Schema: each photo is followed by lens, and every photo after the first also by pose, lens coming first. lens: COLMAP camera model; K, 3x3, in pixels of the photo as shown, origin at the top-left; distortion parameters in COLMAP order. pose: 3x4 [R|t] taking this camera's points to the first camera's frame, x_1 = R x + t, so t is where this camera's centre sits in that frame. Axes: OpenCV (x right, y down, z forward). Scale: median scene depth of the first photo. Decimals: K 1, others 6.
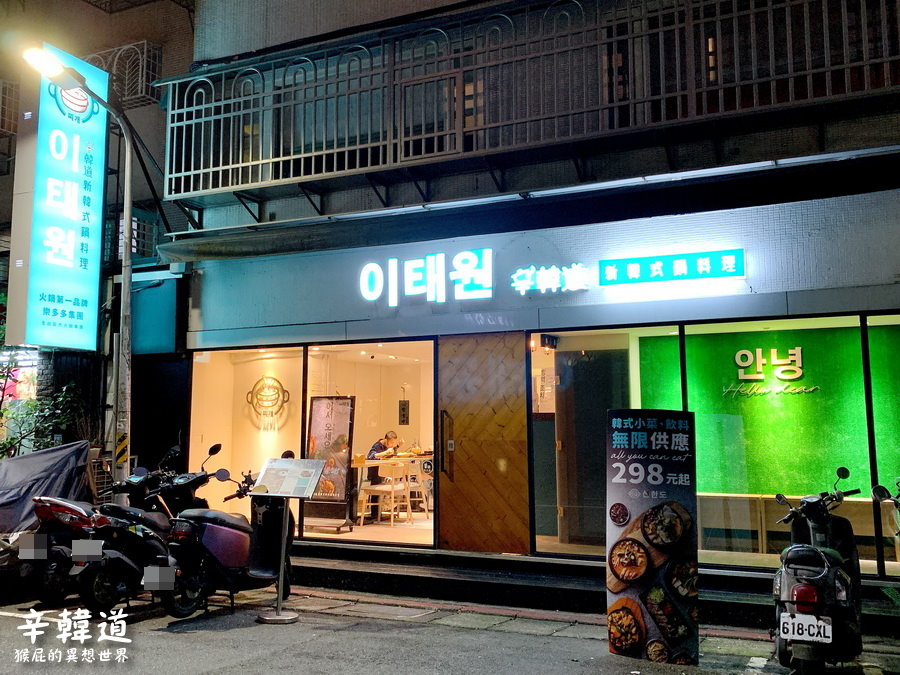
lens RADIAL K [[795.9, 0, 445.0], [0, 795.9, 332.9], [0, 0, 1]] dist [0.000145, -0.042762]
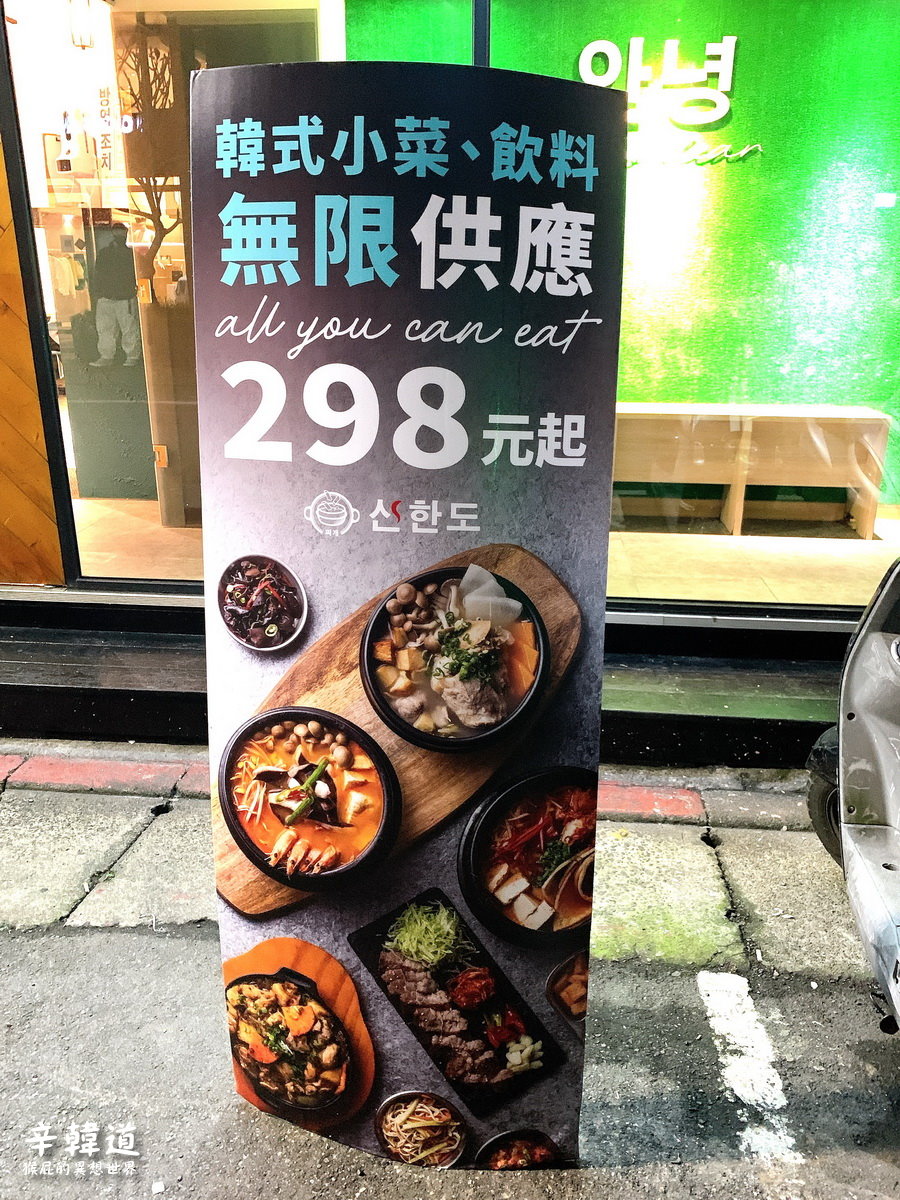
lens RADIAL K [[995.6, 0, 437.7], [0, 995.6, 601.2], [0, 0, 1]] dist [0.030630, -0.012368]
pose [[0.945635, -0.095591, 0.310863, 0.182939], [-0.043576, 0.909972, 0.412374, 0.115541], [-0.322296, -0.403502, 0.856336, 0.764842]]
